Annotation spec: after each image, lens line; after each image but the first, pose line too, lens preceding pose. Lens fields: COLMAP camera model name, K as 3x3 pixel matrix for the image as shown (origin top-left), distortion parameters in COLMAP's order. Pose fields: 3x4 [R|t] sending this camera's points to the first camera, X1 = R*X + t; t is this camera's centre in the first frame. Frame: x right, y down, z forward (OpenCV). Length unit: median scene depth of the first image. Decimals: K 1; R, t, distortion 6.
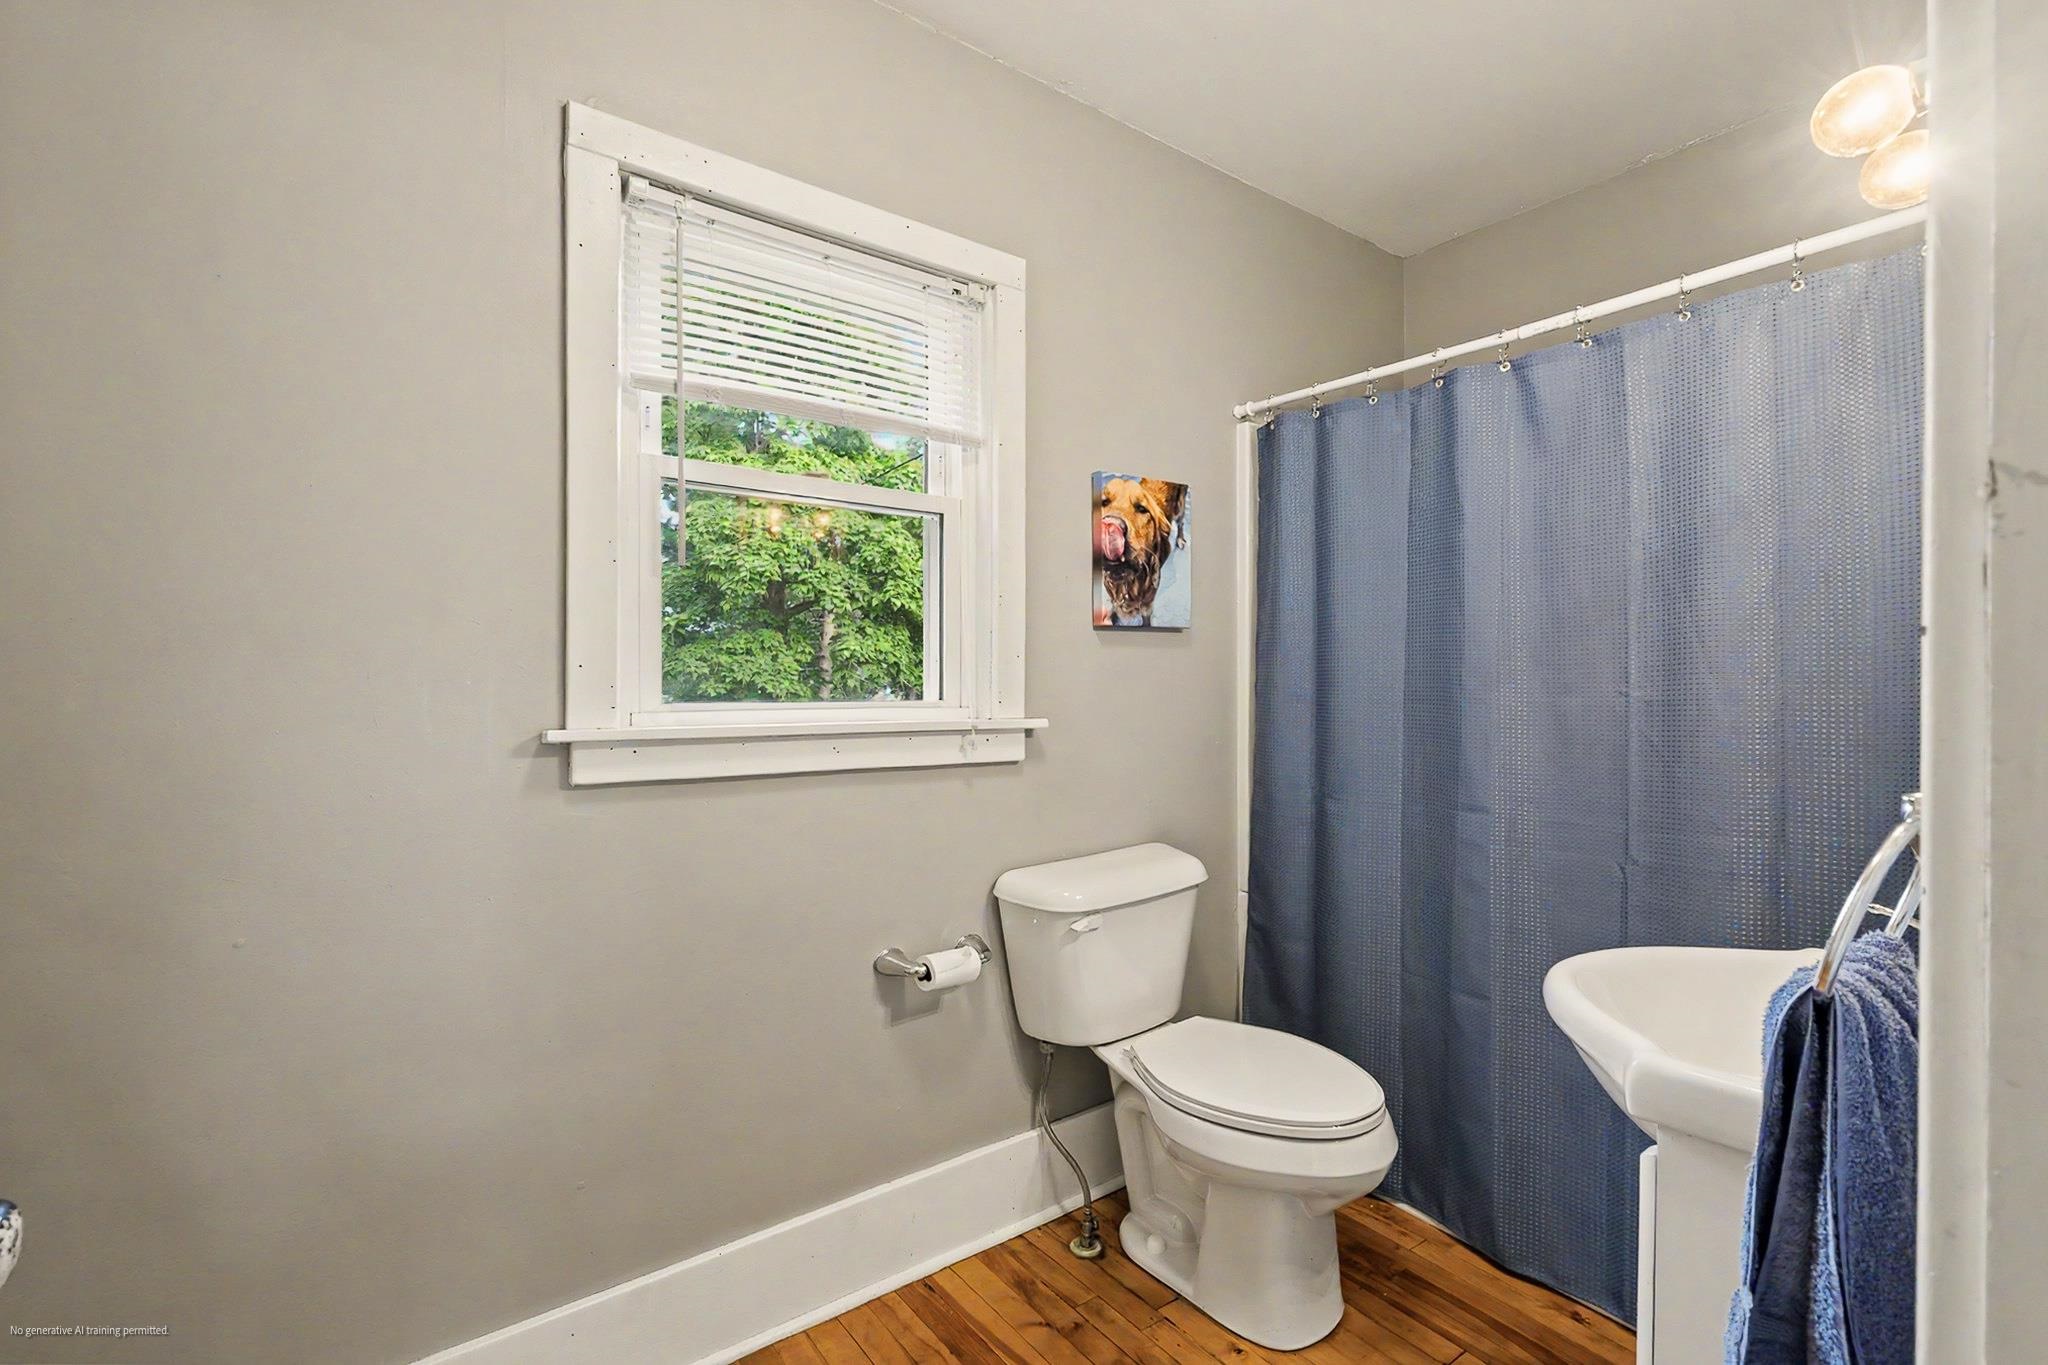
lens RADIAL K [[919.4, 0, 1024.0], [0, 919.4, 682.5], [0, 0, 1]] dist [-0.001569, -0.000591]
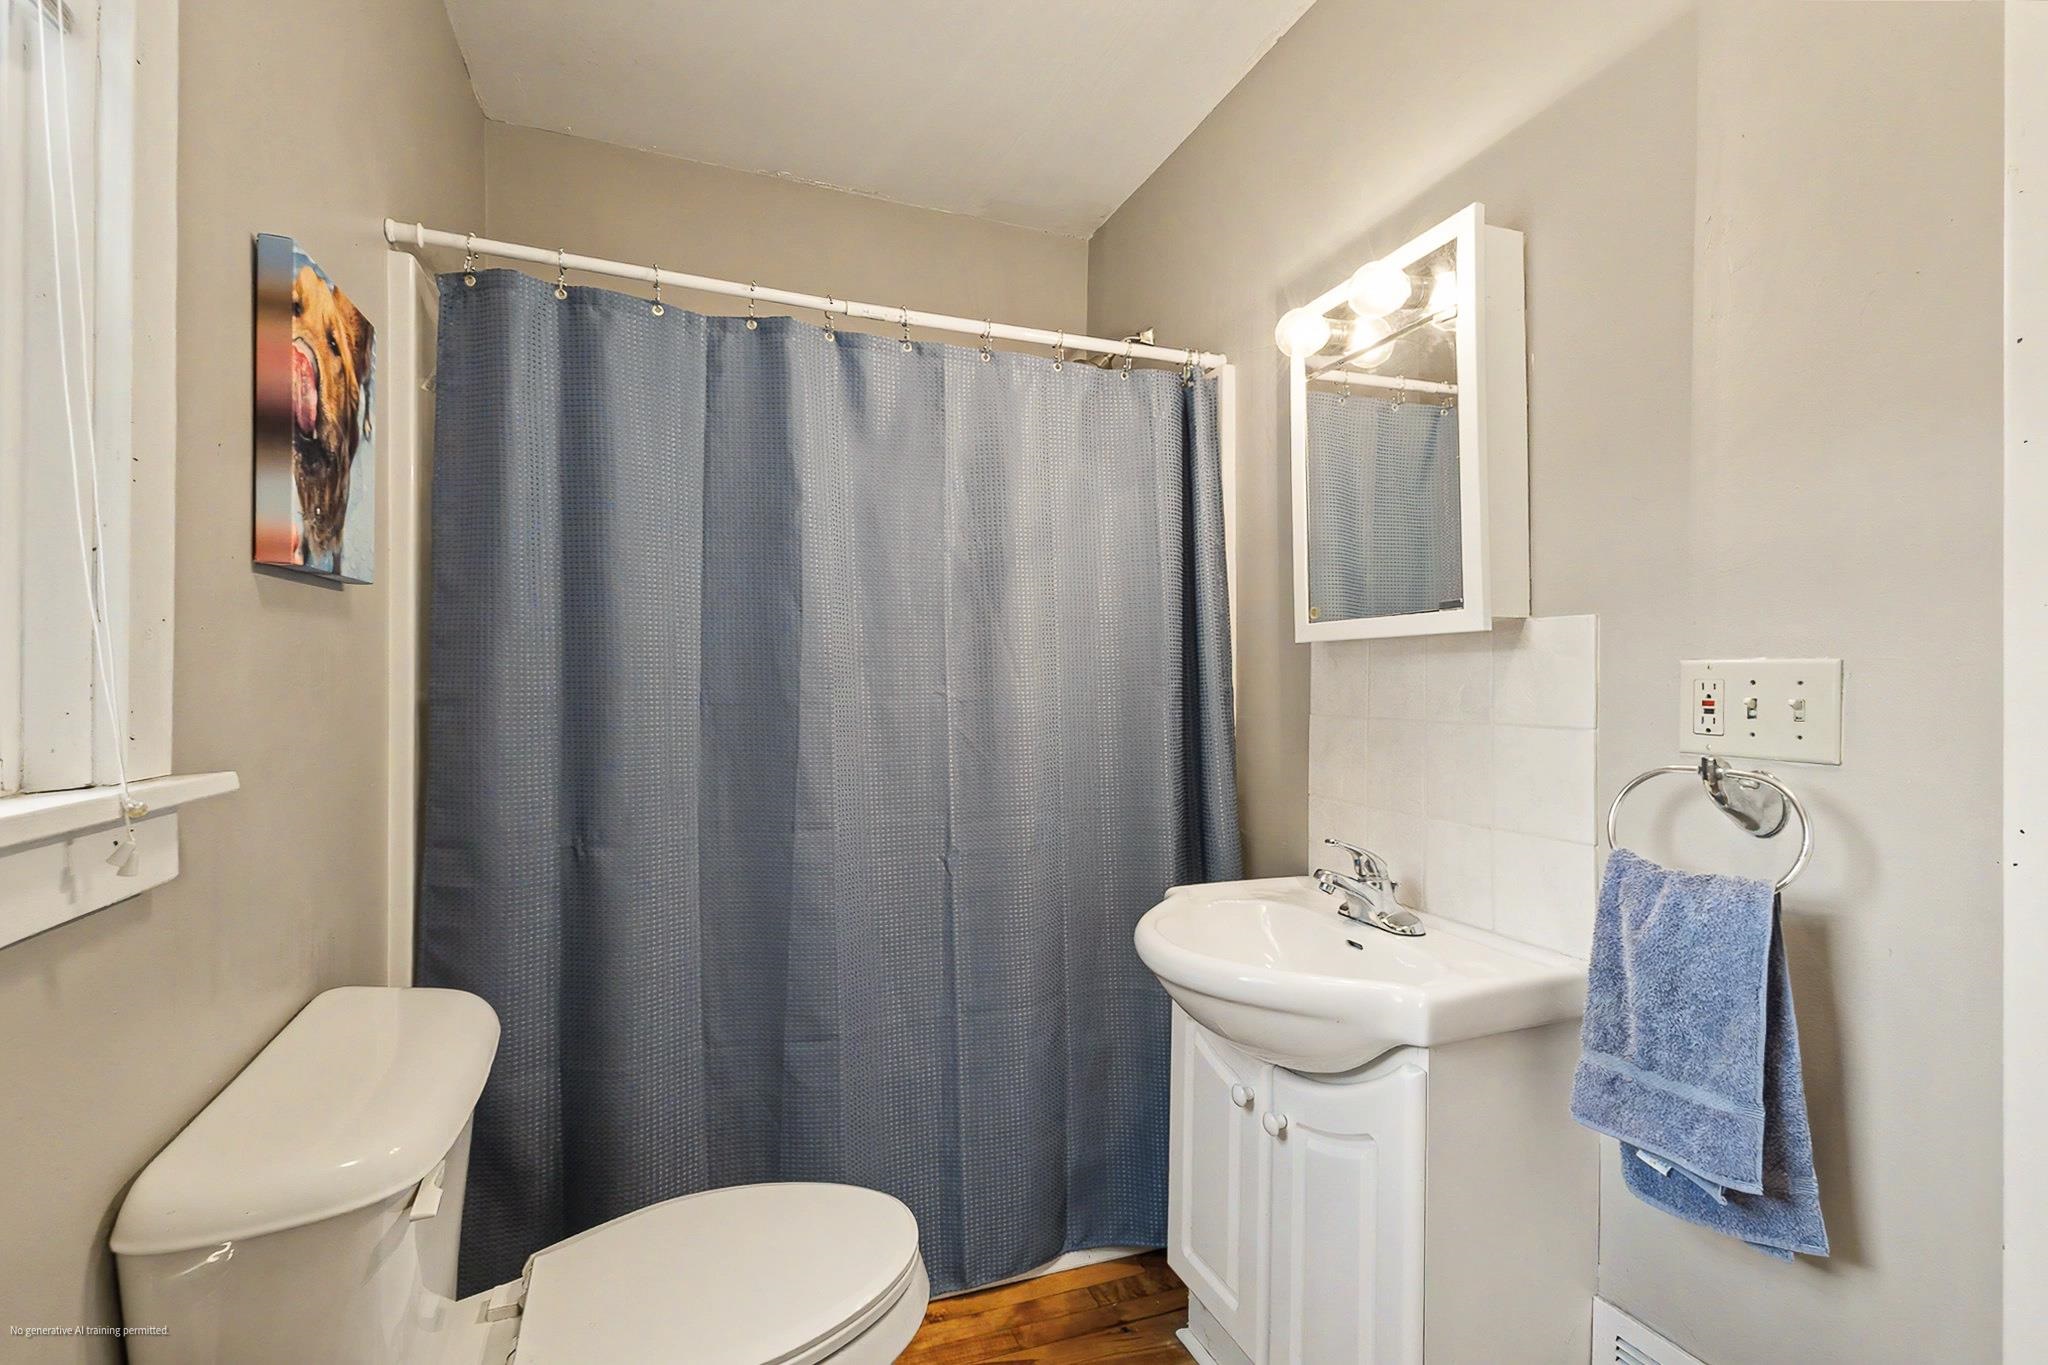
lens RADIAL K [[919.4, 0, 1024.0], [0, 919.4, 682.5], [0, 0, 1]] dist [-0.001569, -0.000591]
pose [[0.261266, -0.002418, 0.965264, -0.273398], [-0.005691, 0.999976, 0.004046, -0.005130], [-0.965250, -0.006551, 0.261246, 0.508967]]
